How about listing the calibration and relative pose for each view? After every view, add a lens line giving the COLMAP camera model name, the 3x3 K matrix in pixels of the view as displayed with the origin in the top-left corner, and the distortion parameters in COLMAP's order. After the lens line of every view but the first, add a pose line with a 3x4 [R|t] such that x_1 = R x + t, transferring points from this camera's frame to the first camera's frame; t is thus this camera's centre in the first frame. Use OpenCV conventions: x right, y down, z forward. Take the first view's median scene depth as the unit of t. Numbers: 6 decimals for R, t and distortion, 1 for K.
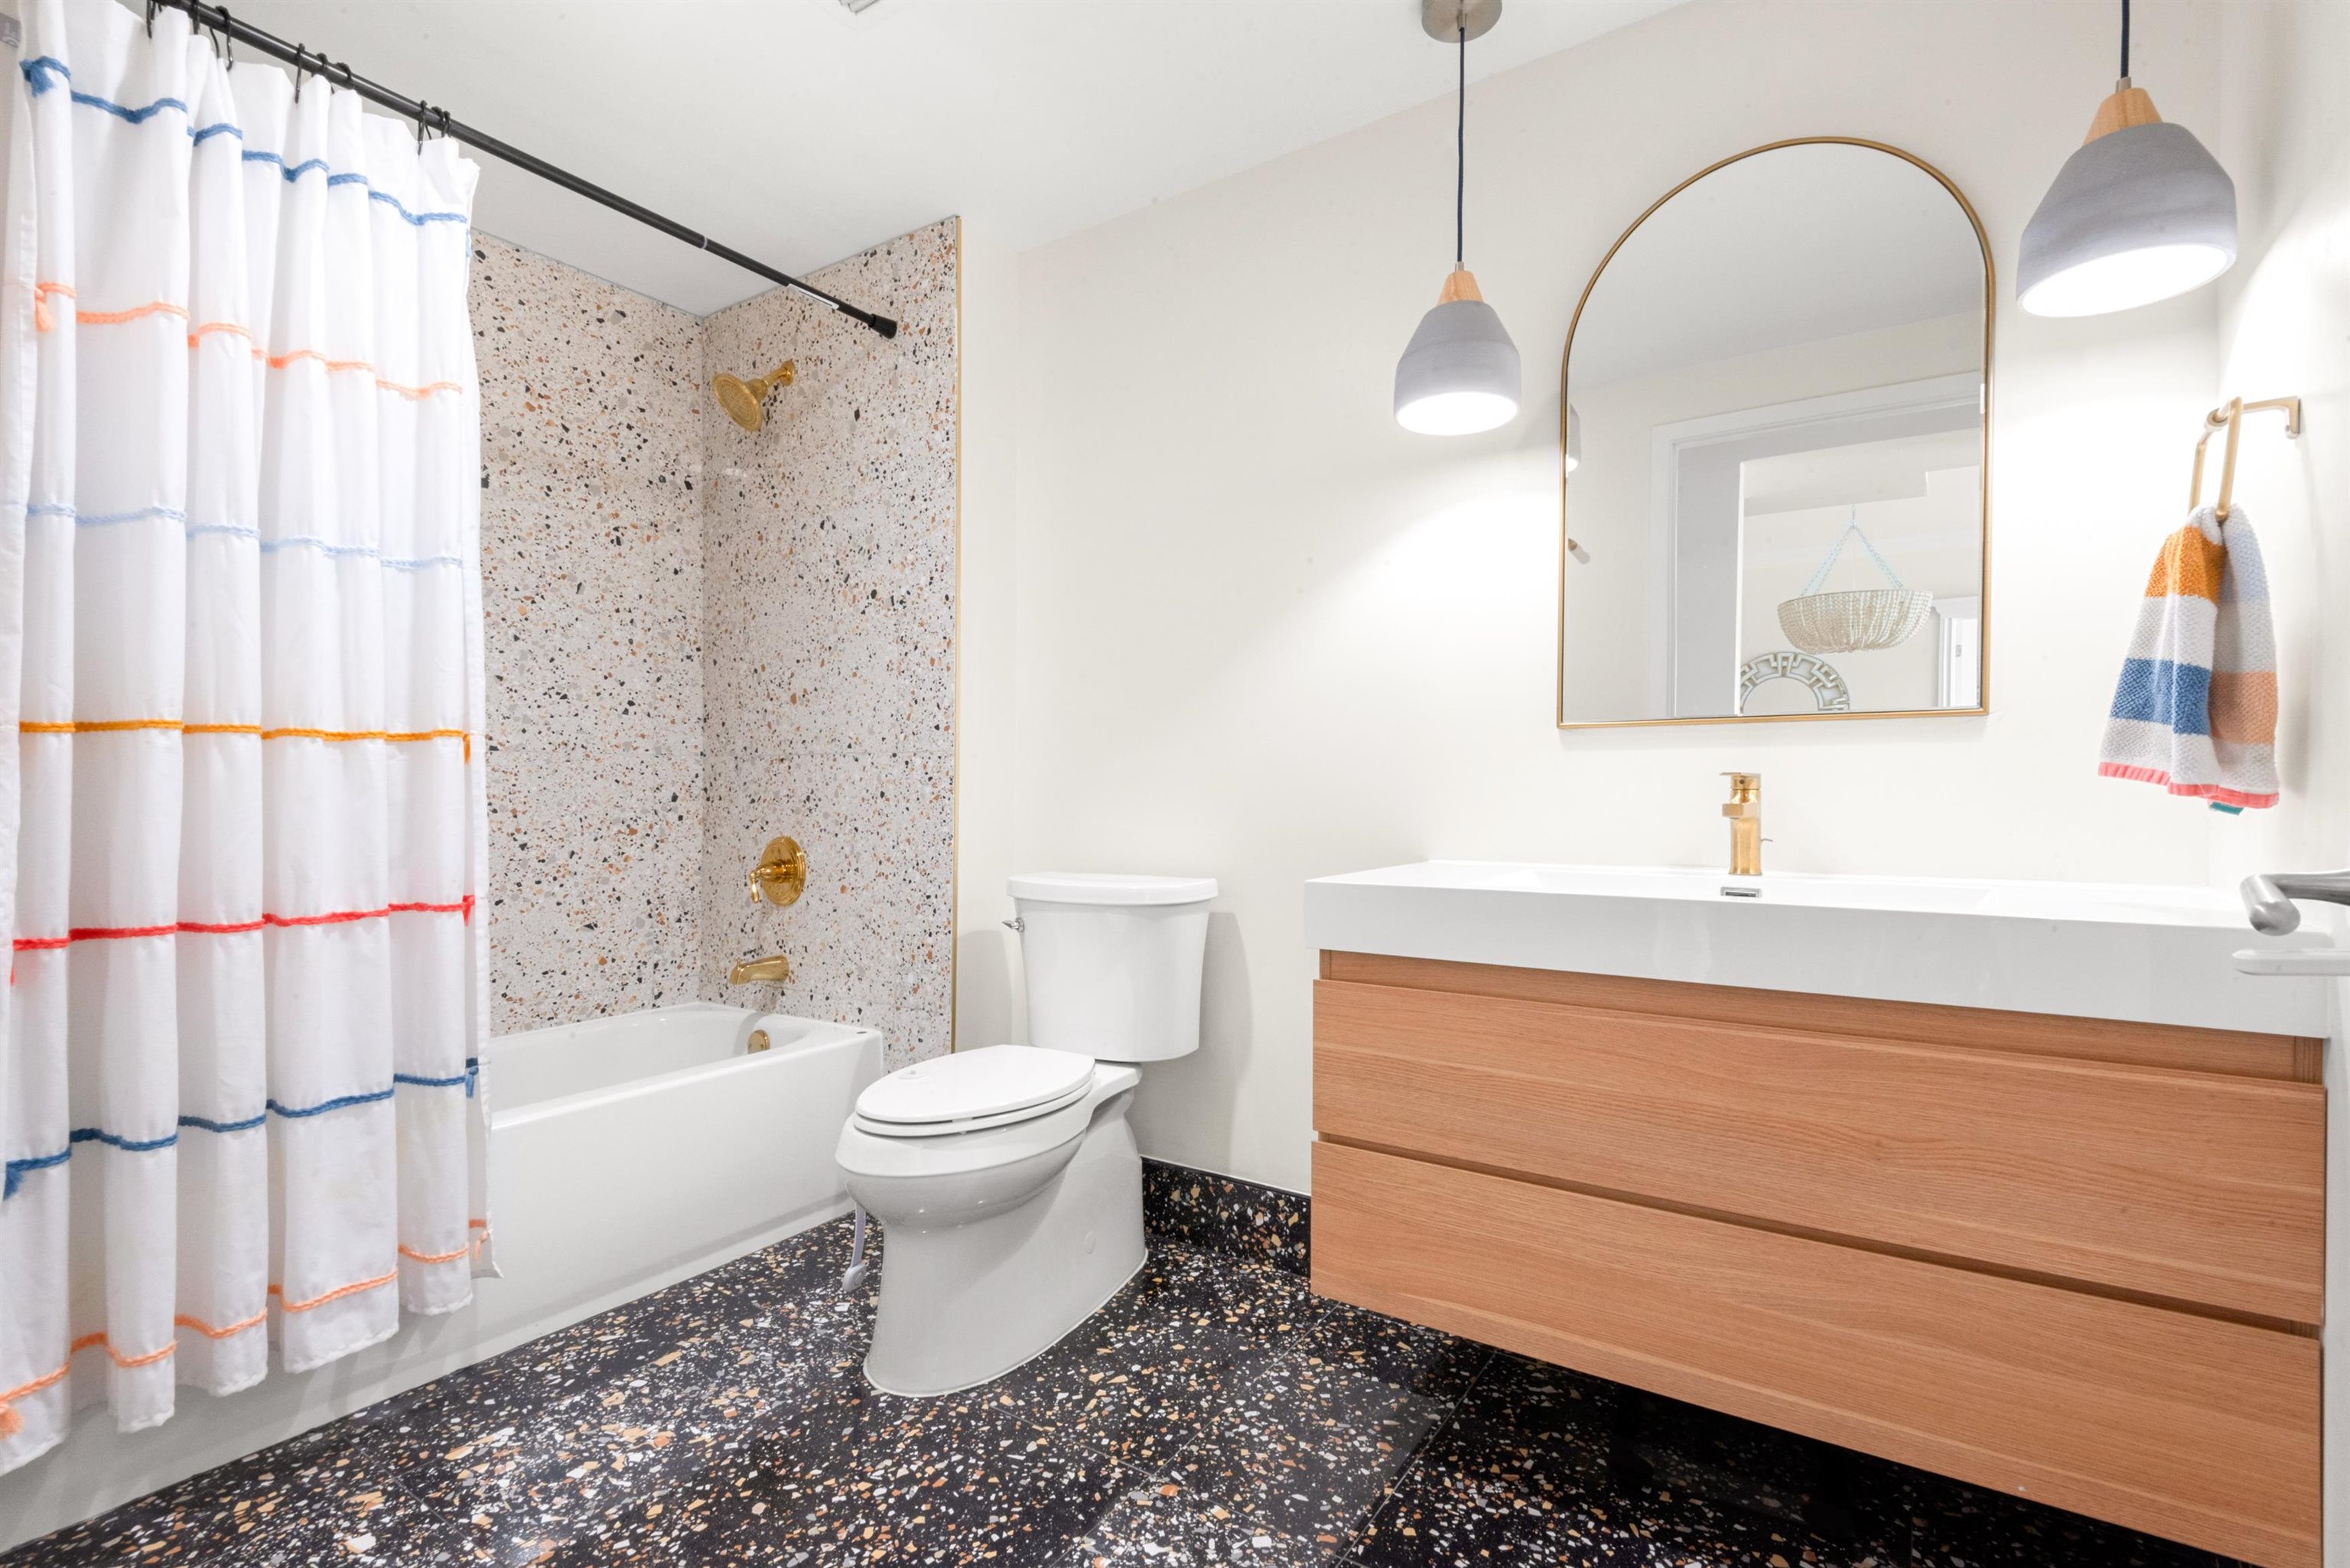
lens RADIAL K [[1070.9, 0, 1175.9], [0, 1070.9, 794.8], [0, 0, 1]] dist [0.030351, -0.018208]
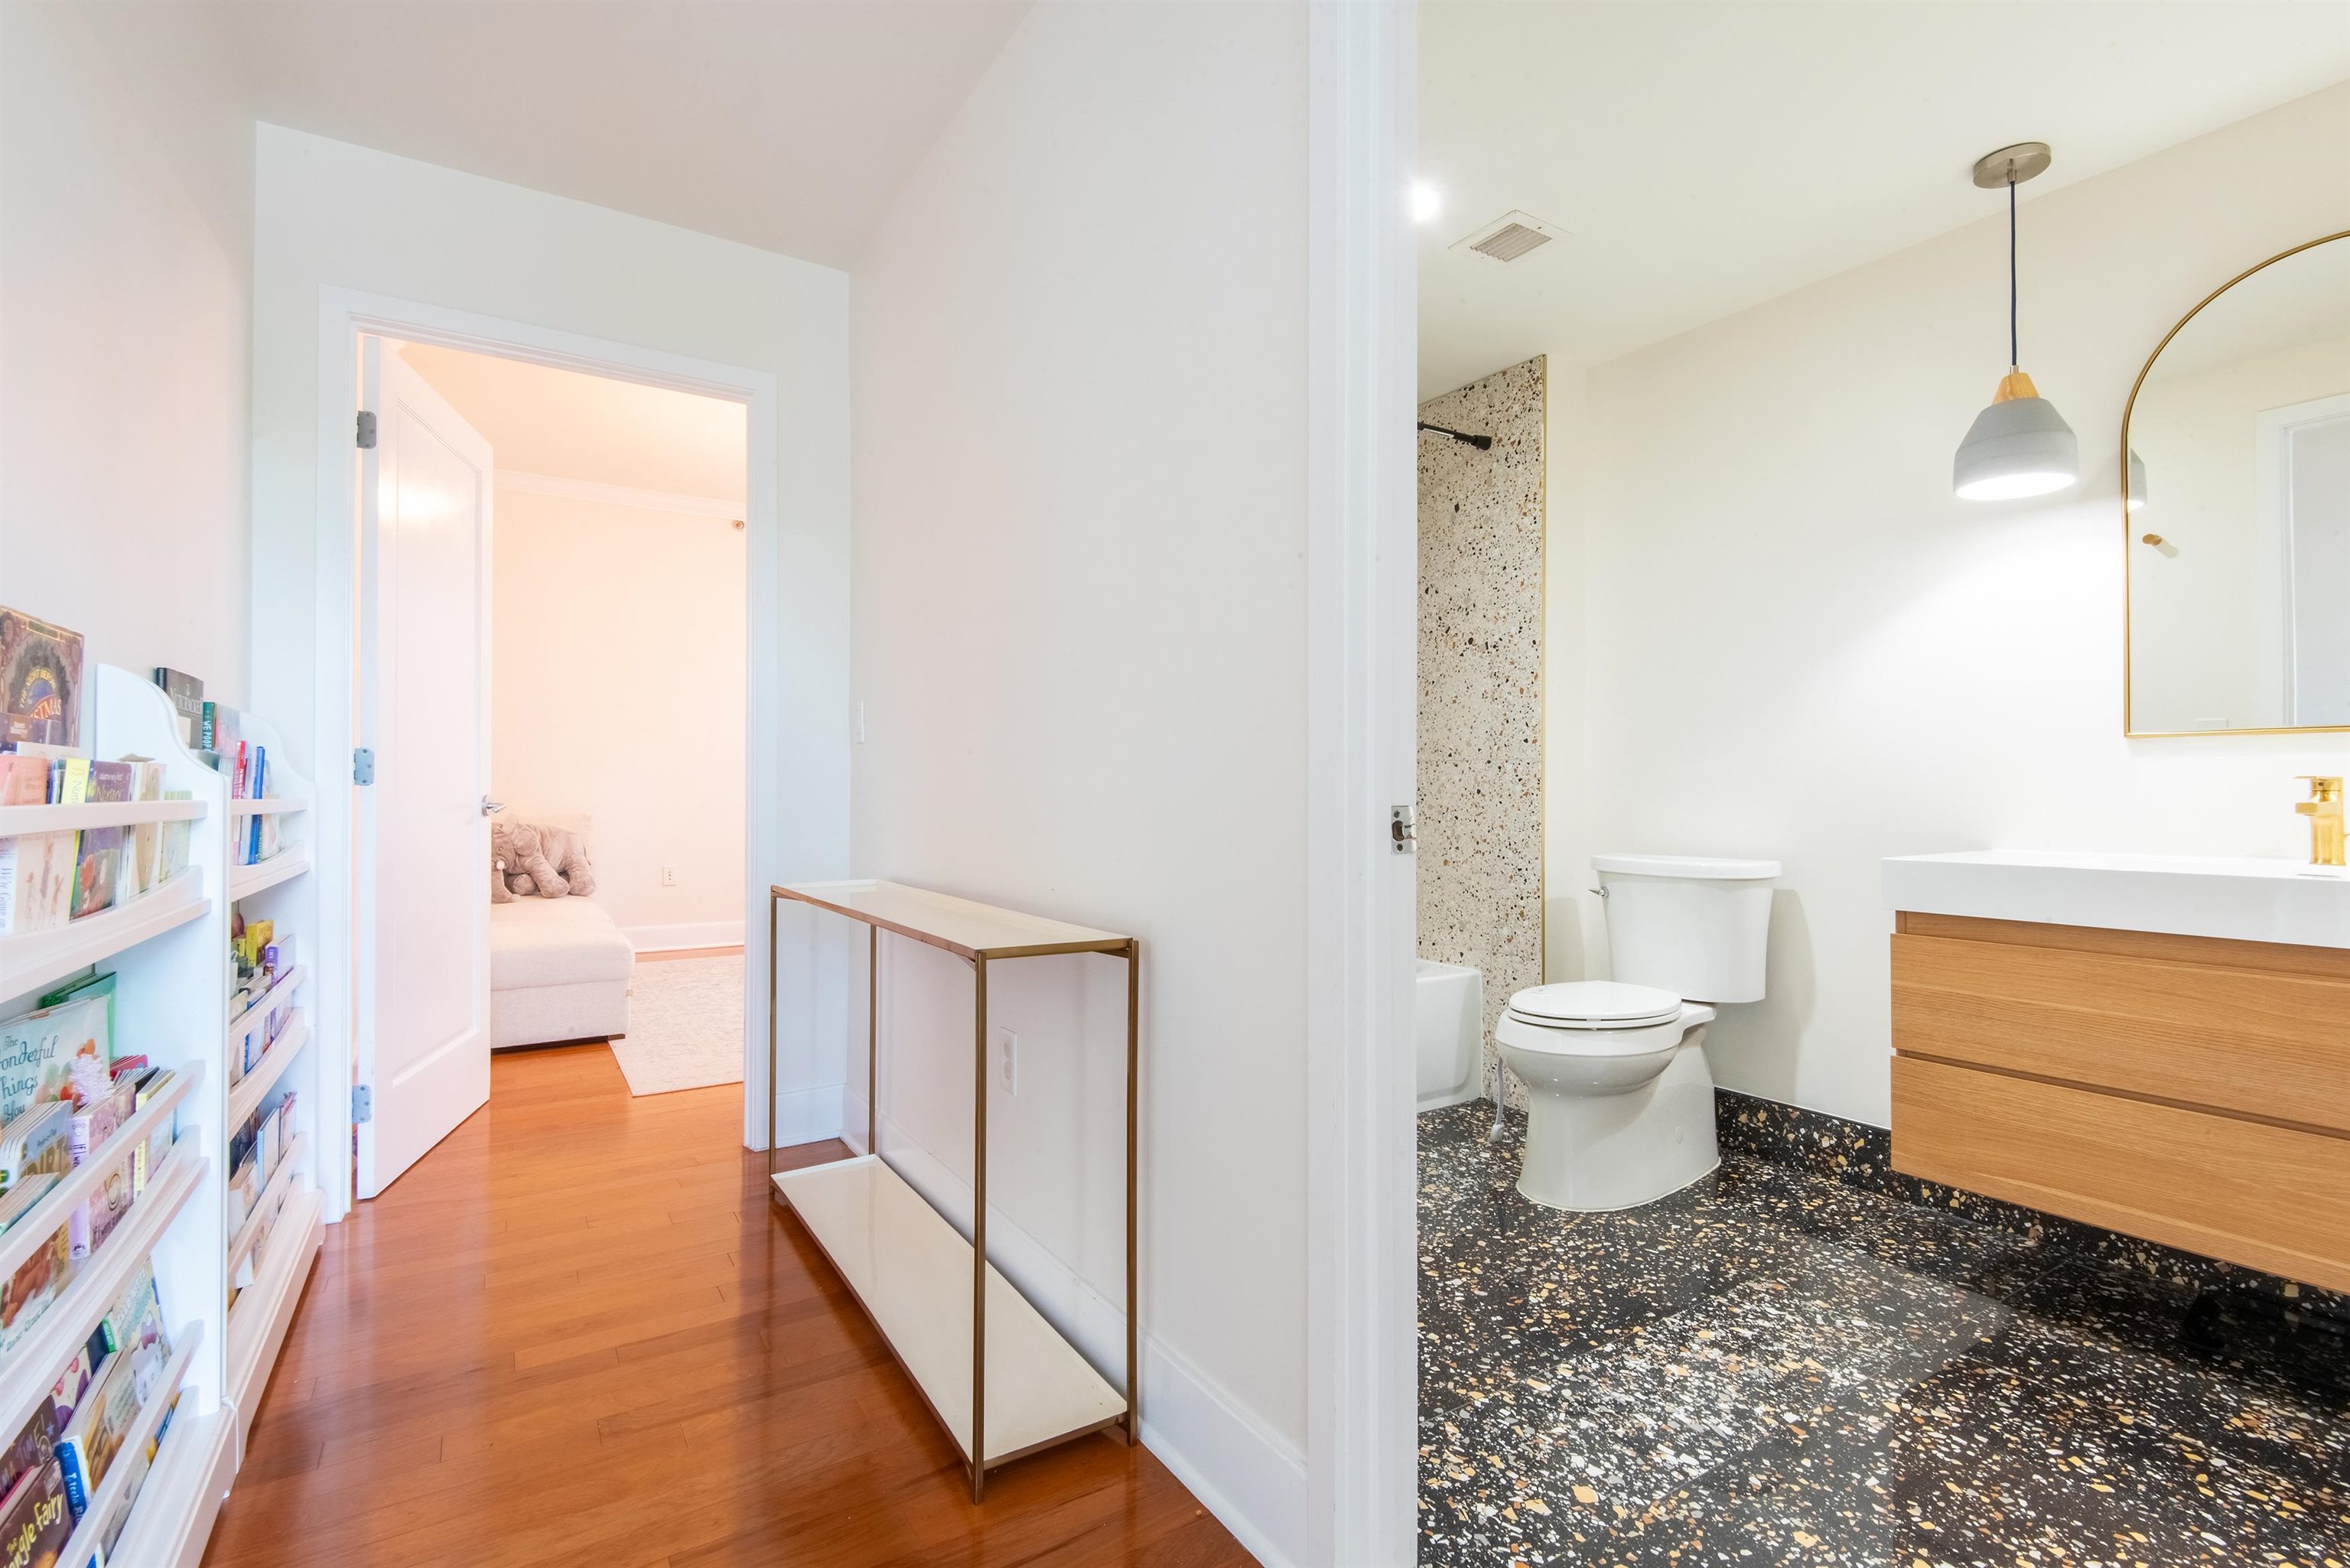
lens RADIAL K [[1070.9, 0, 1172.6], [0, 1070.9, 761.7], [0, 0, 1]] dist [0.030351, -0.018208]
pose [[0.919561, -0.007221, -0.392881, -0.124669], [-0.003741, 0.999625, -0.027130, 0.000378], [0.392929, 0.026418, 0.919189, -0.454046]]
